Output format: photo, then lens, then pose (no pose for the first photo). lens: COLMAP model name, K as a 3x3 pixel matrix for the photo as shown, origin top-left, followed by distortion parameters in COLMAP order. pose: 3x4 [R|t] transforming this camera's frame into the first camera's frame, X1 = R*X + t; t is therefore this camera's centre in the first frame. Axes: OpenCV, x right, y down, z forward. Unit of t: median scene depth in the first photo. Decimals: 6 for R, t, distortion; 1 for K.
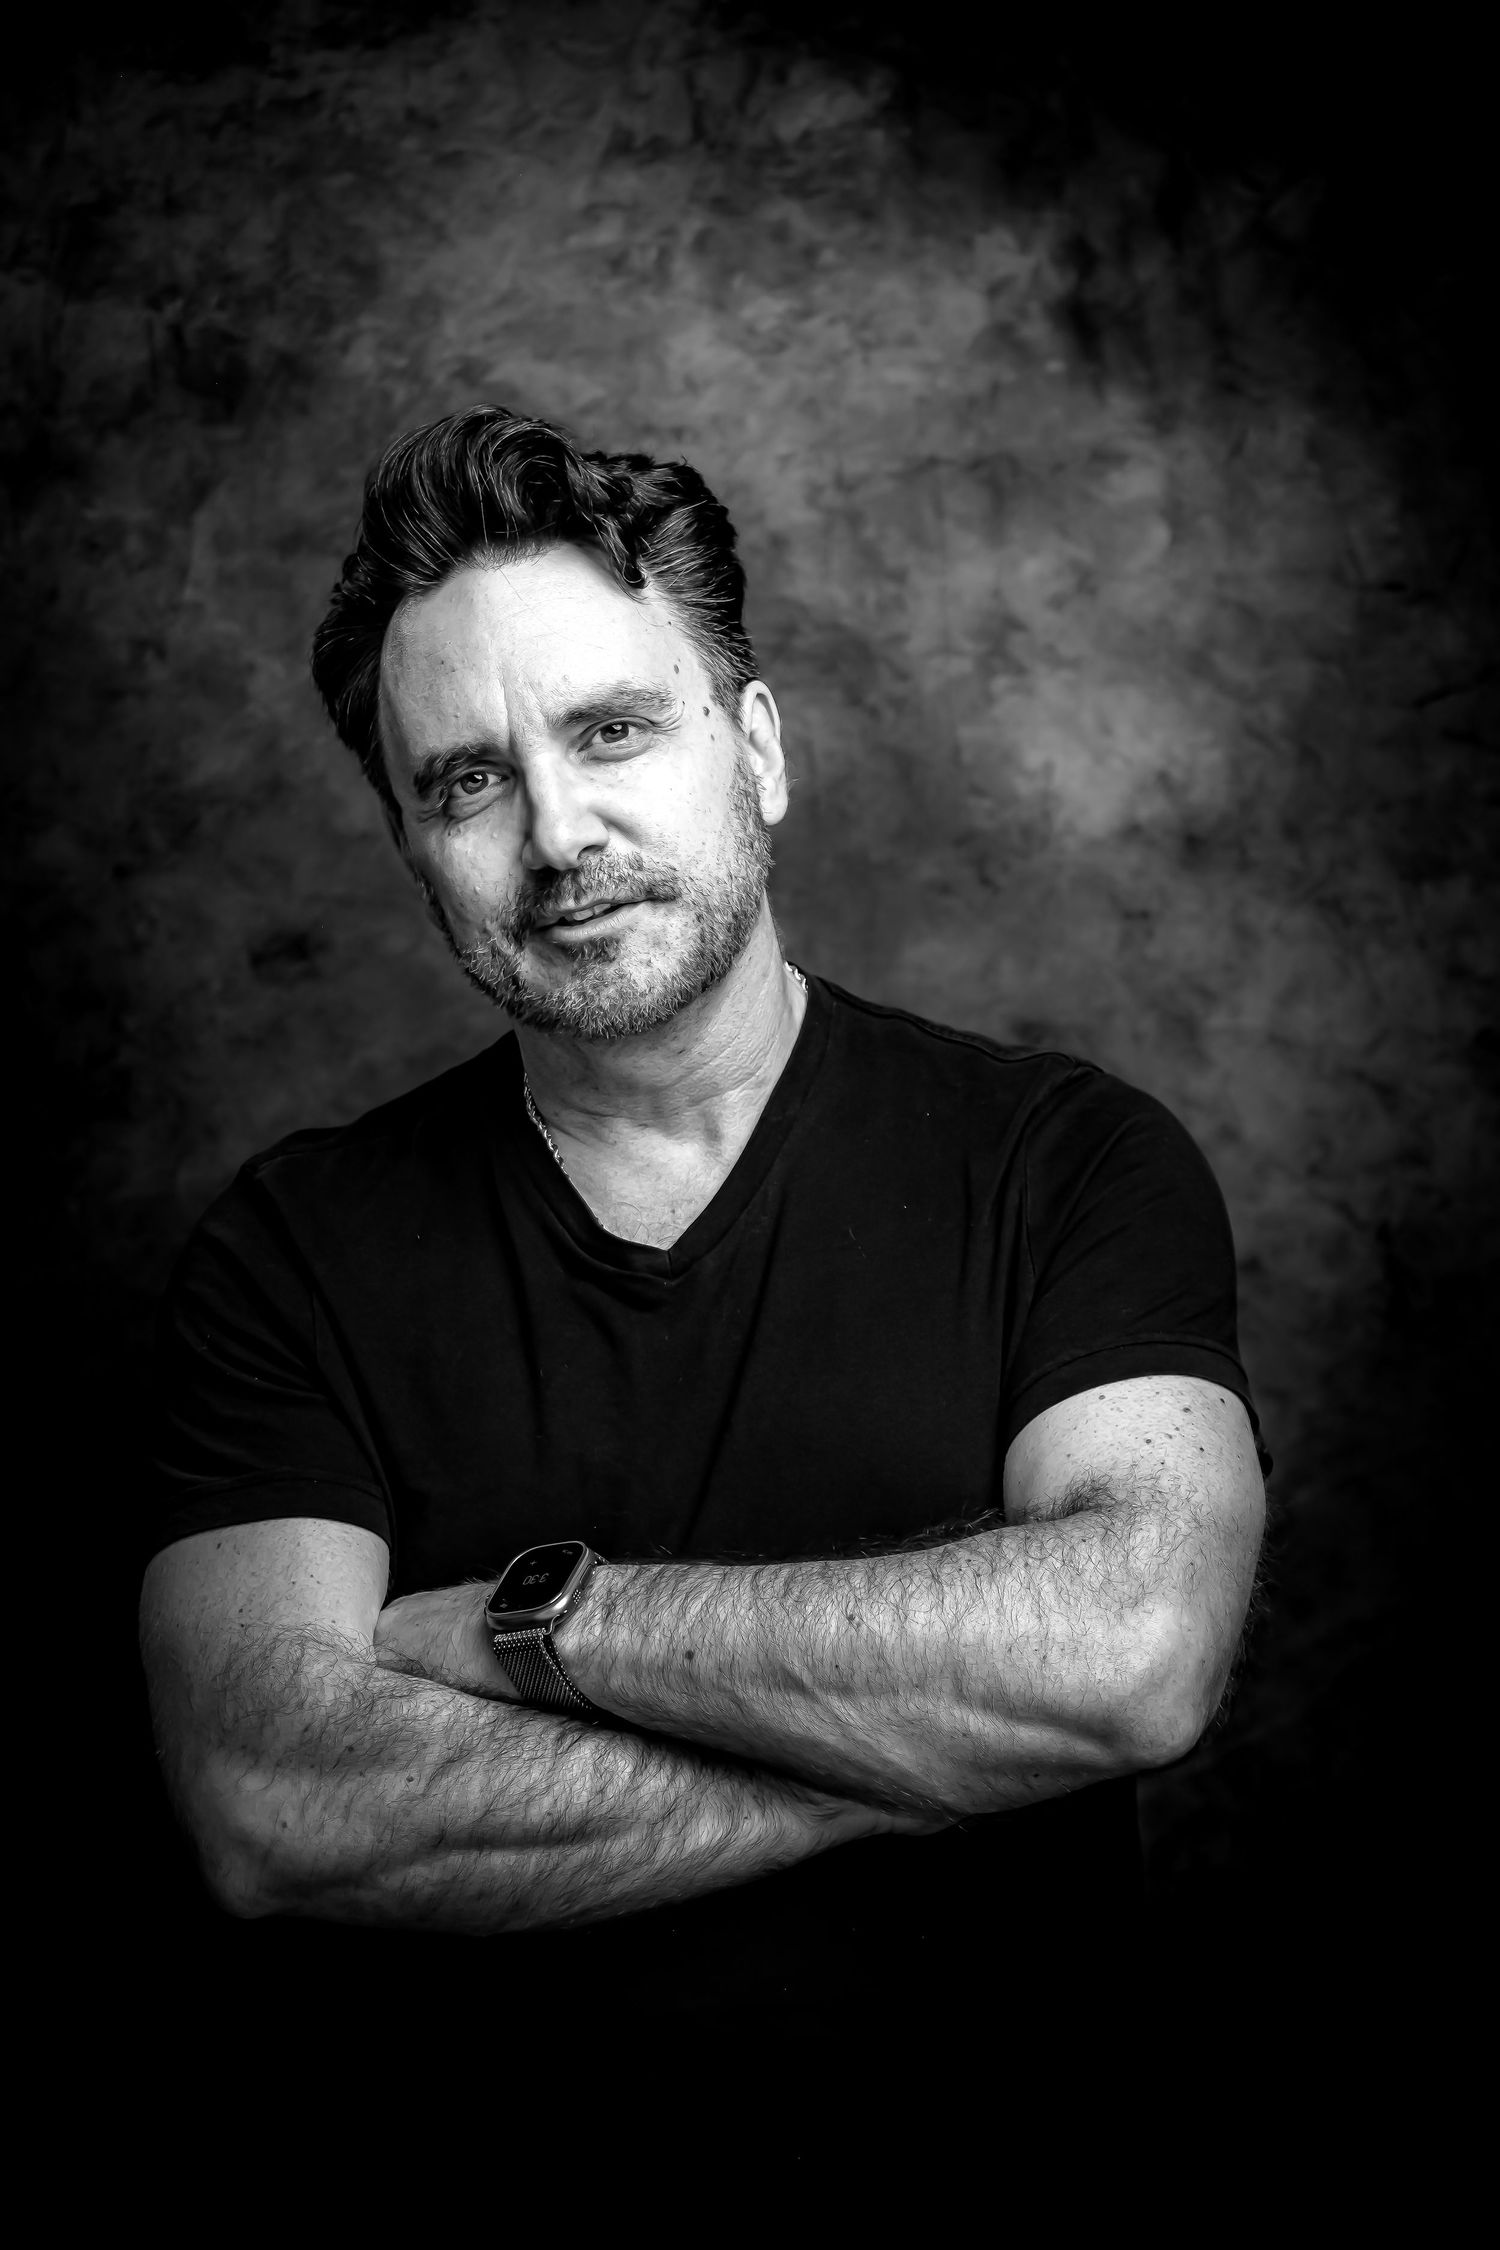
lens RADIAL K [[4945.6, 0, 766.2], [0, 4945.6, 1119.2], [0, 0, 1]] dist [-0.053051, 0.000000]
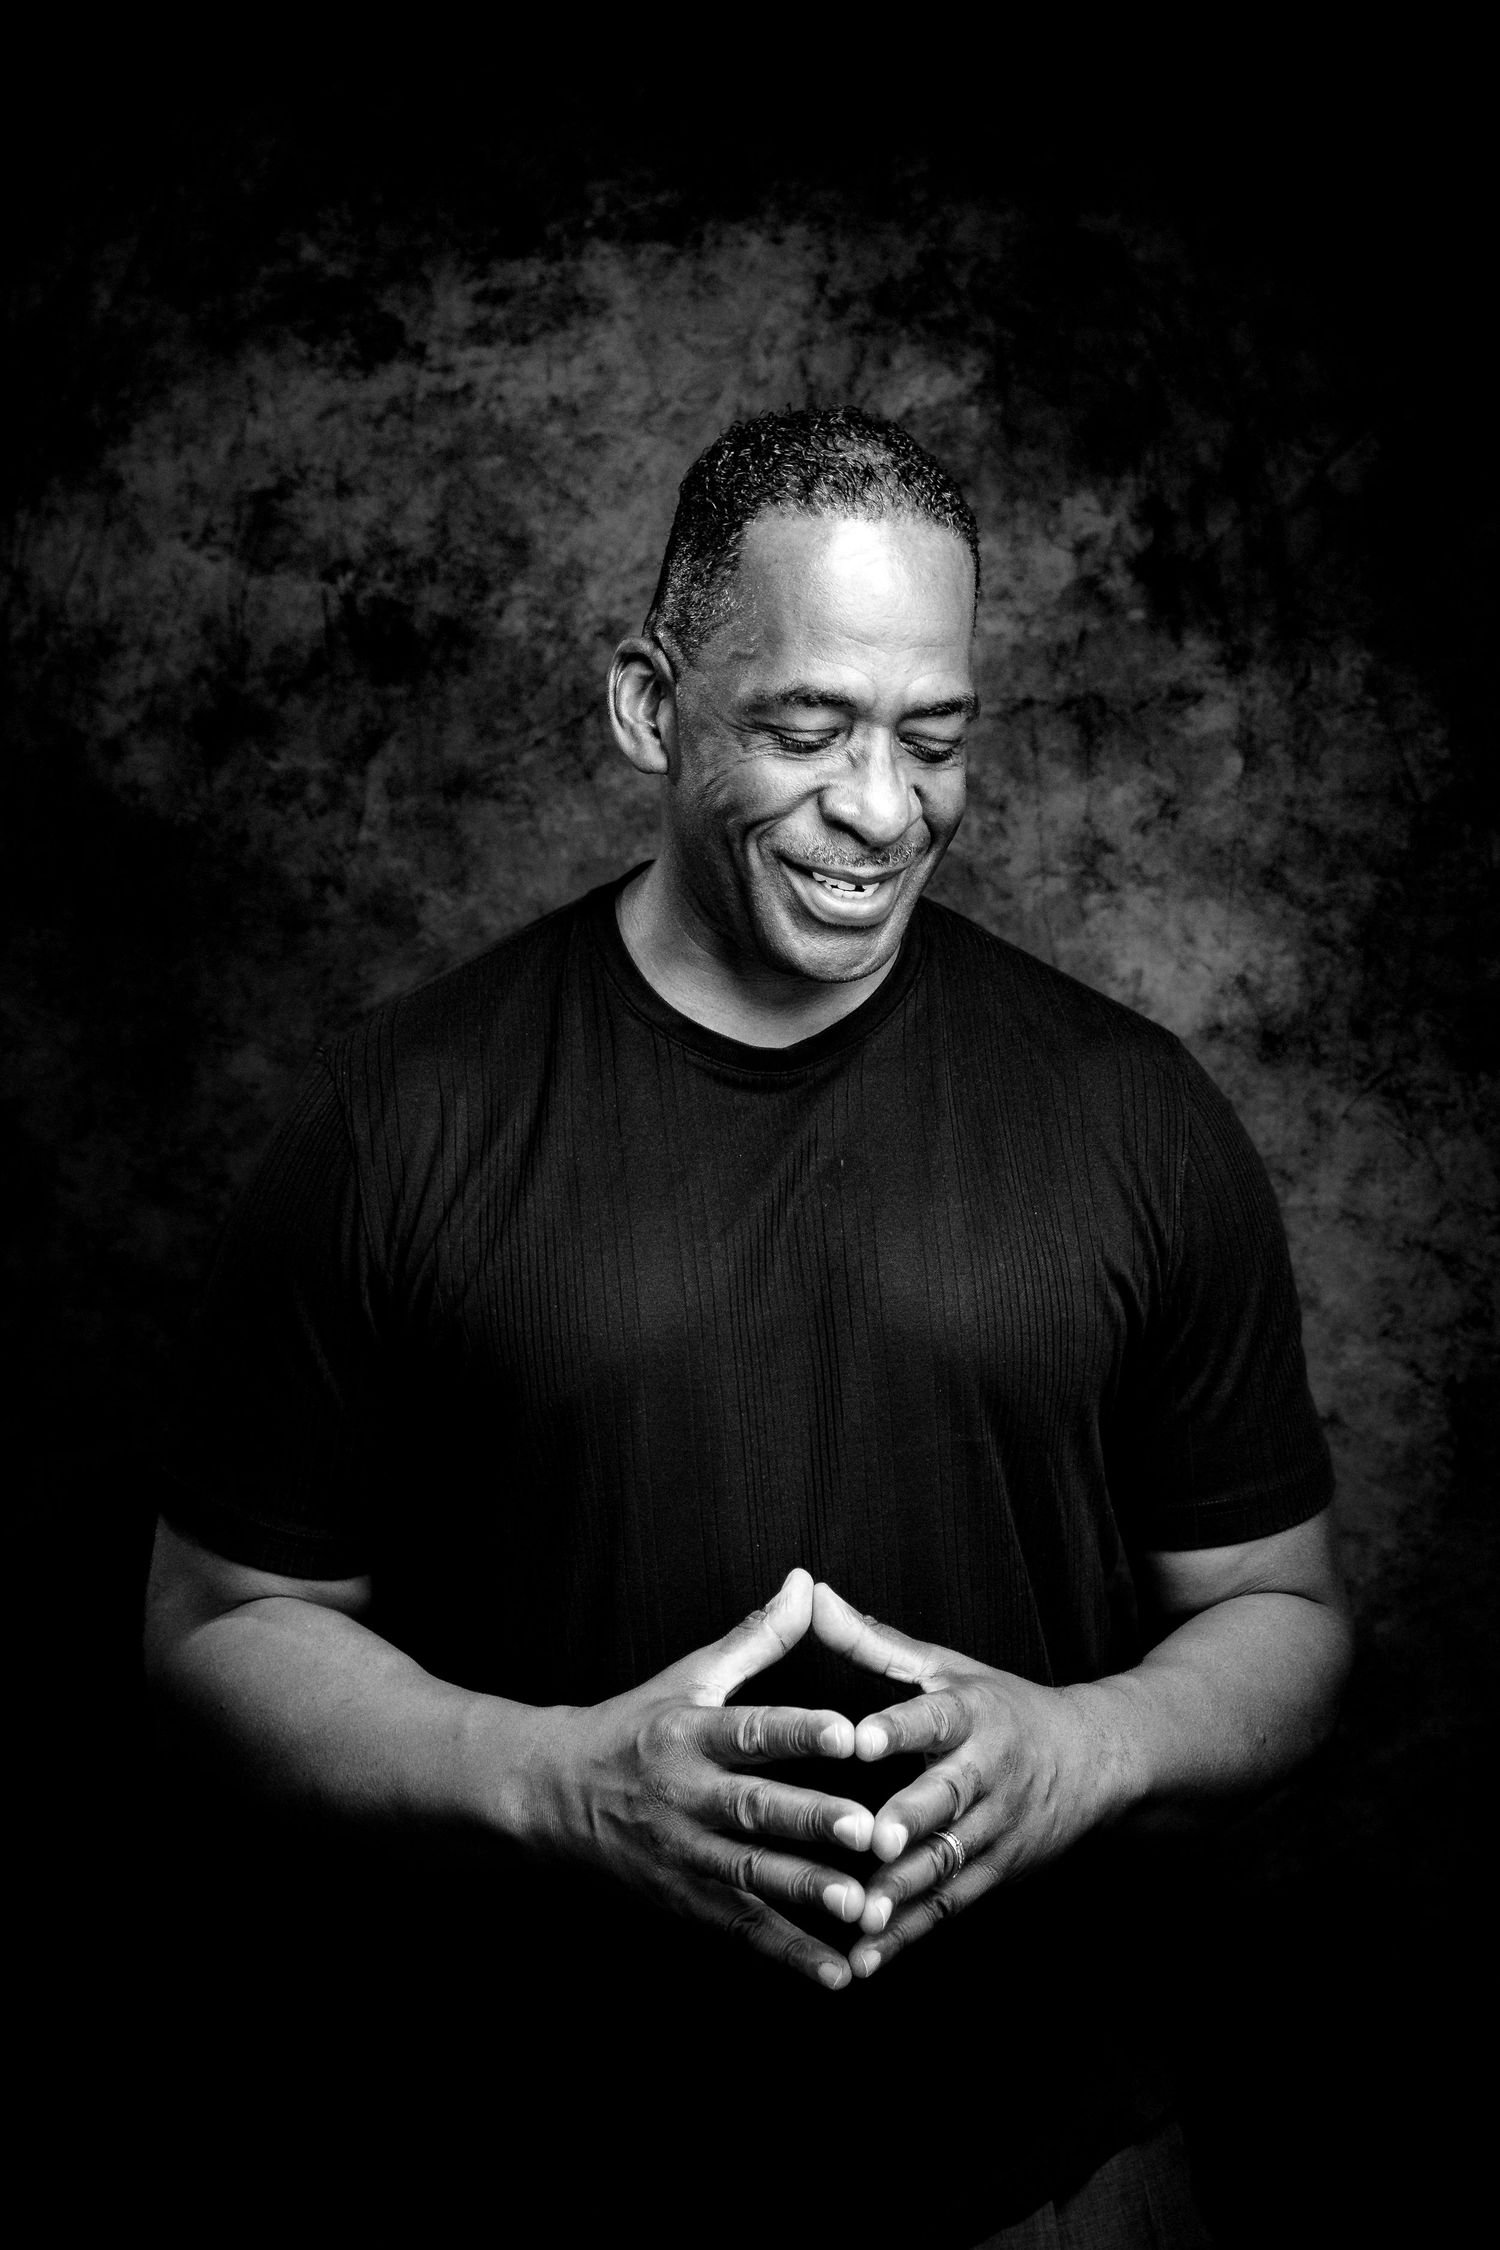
lens RADIAL K [[4945.6, 0, 736.4], [0, 4945.6, 1121.9], [0, 0, 1]] dist [-0.053051, 0.000000]
pose [[0.999487, -0.019255, -0.025603, -0.005364], [0.018120, 0.998874, -0.043845, 0.008936], [0.026418, 0.043359, 0.998710, -0.110094]]
